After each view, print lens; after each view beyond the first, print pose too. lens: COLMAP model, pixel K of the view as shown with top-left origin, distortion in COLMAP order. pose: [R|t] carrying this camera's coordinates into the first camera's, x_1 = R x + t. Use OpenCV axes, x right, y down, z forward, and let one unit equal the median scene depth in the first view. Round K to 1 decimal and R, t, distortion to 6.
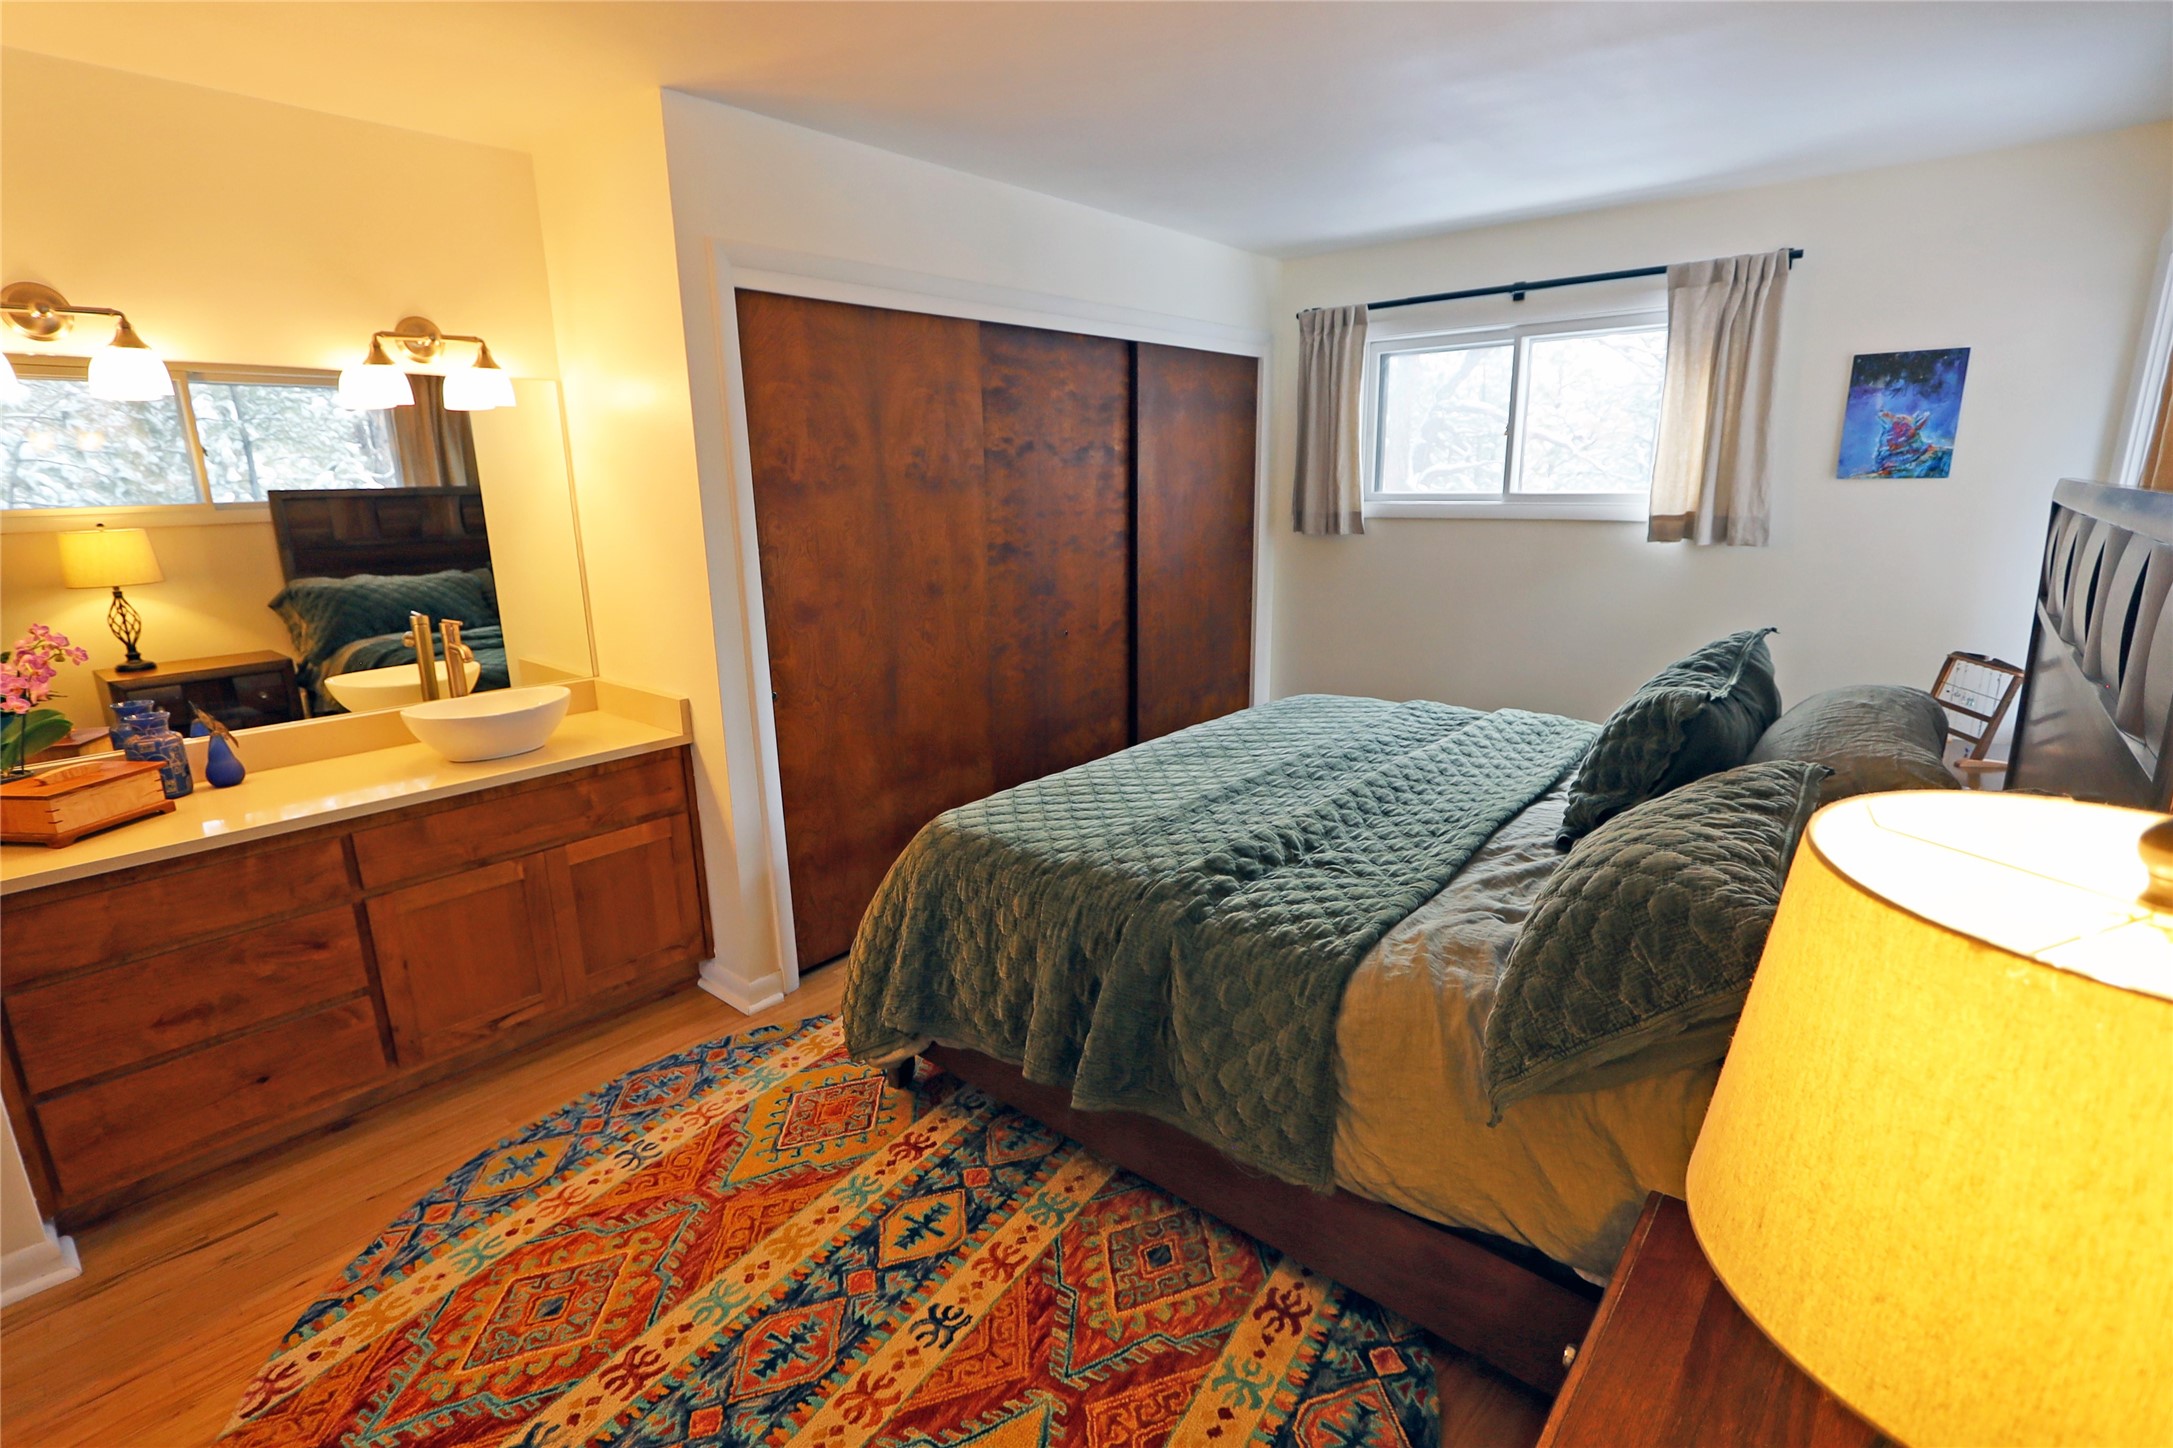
lens RADIAL K [[1028.5, 0, 1077.4], [0, 1028.5, 726.7], [0, 0, 1]] dist [-0.015111, 0.001310]
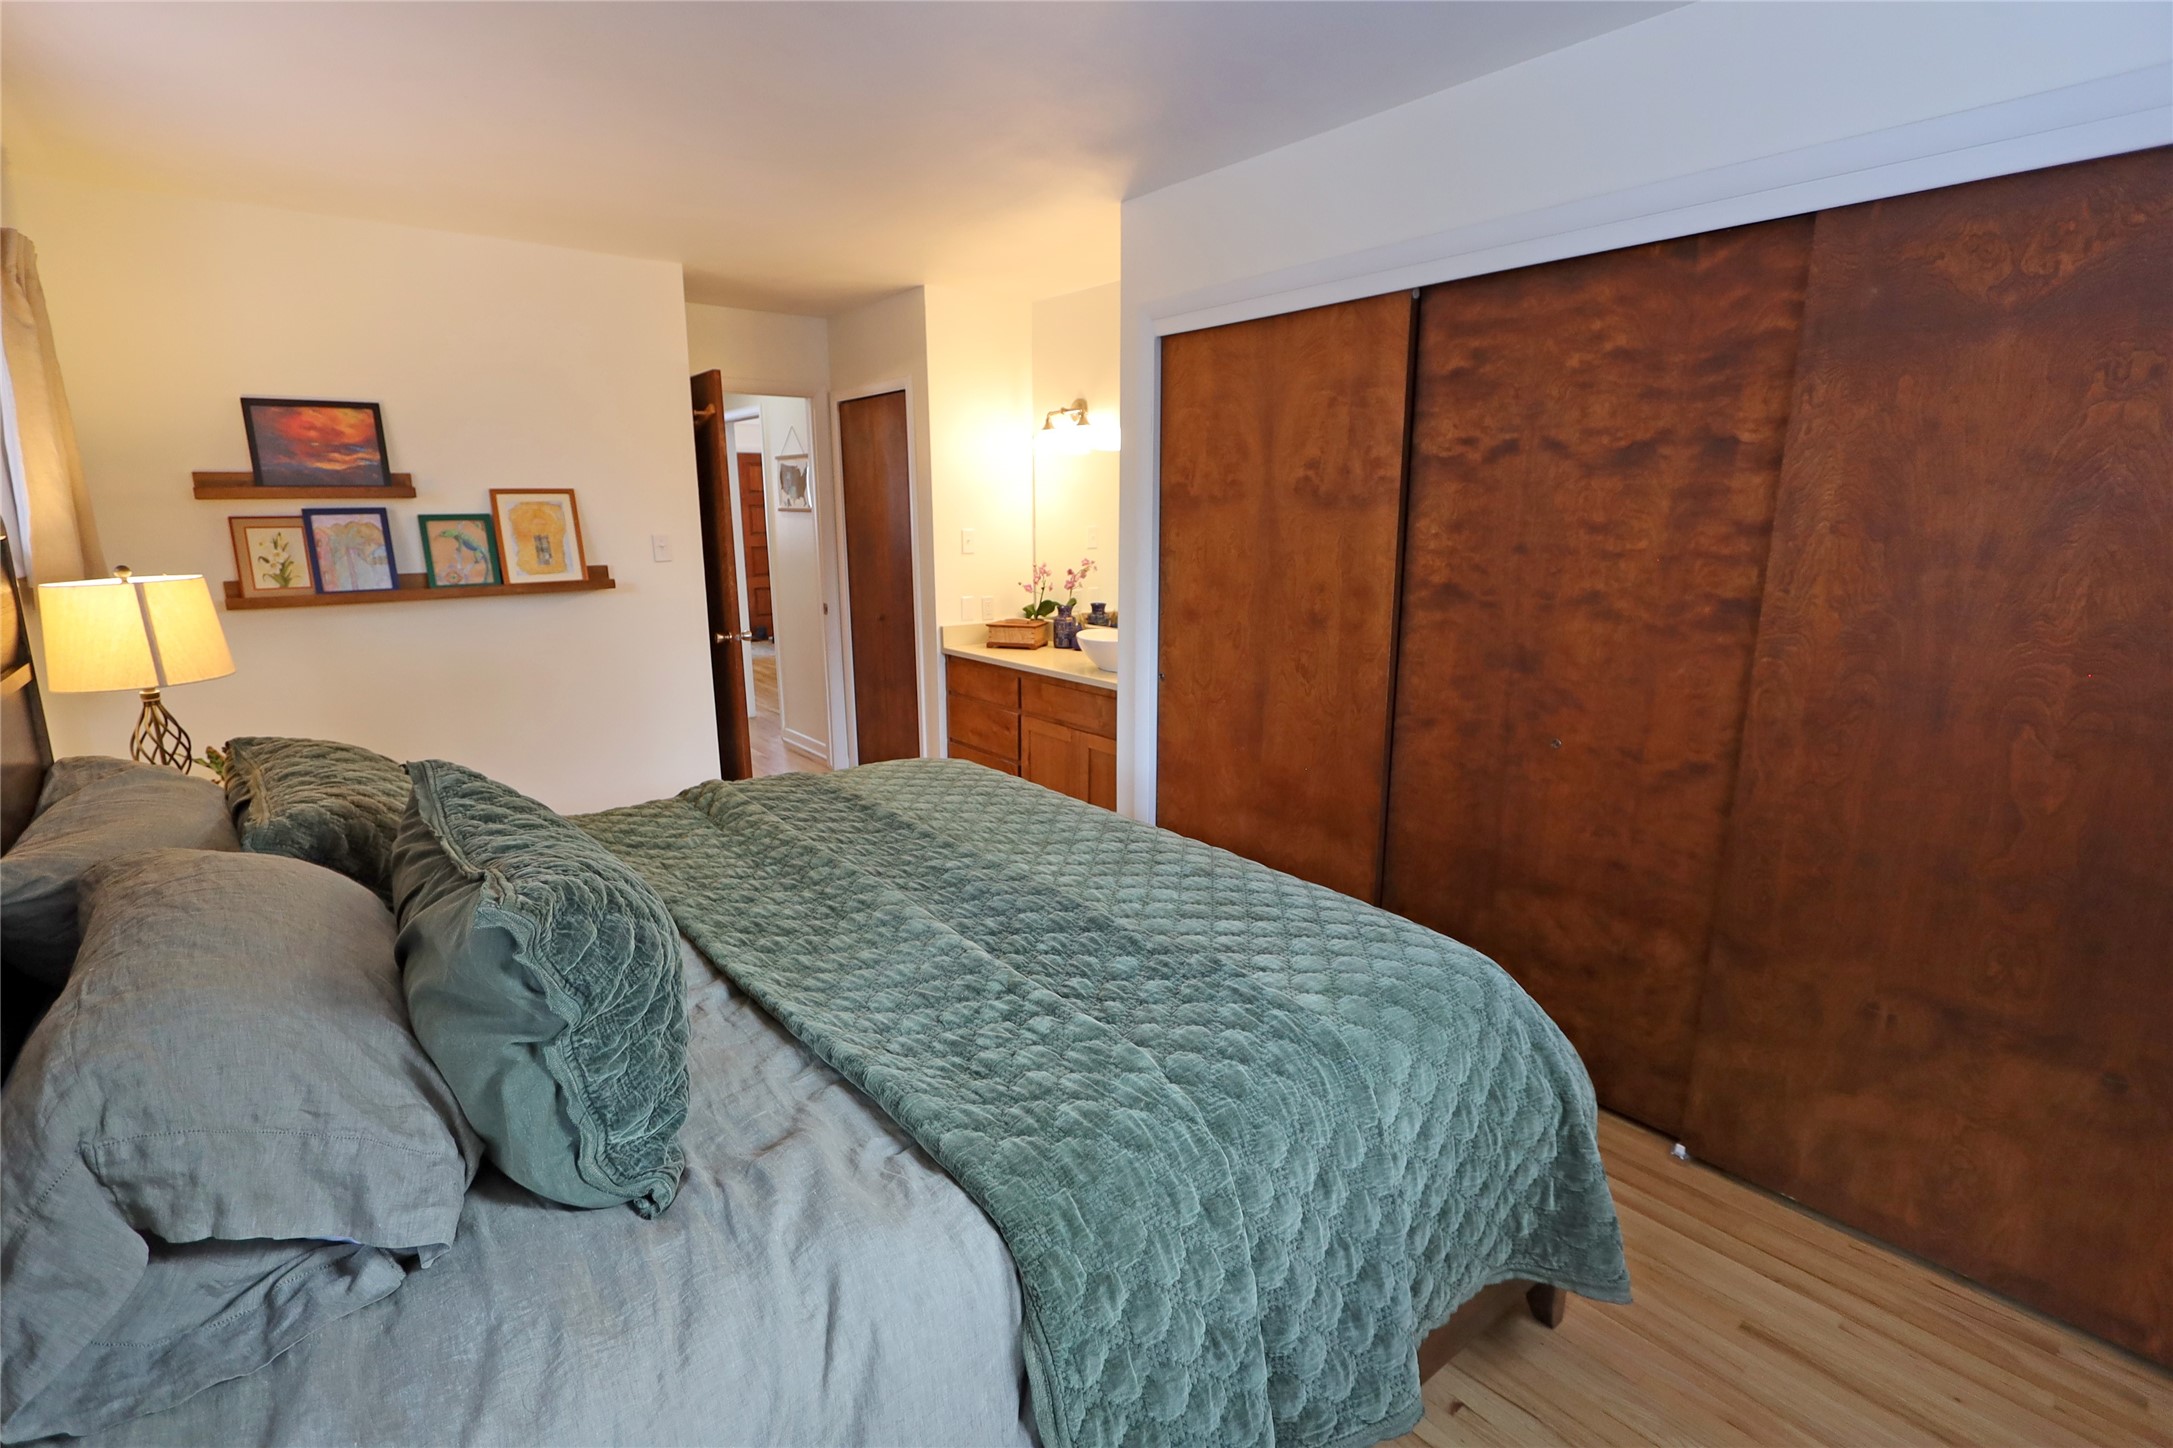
lens RADIAL K [[1028.5, 0, 1077.4], [0, 1028.5, 726.7], [0, 0, 1]] dist [-0.015111, 0.001310]
pose [[-0.204220, 0.226479, -0.952366, 0.790035], [-0.224799, 0.936021, 0.270797, -0.250985], [0.952764, 0.269393, -0.140242, 0.997976]]
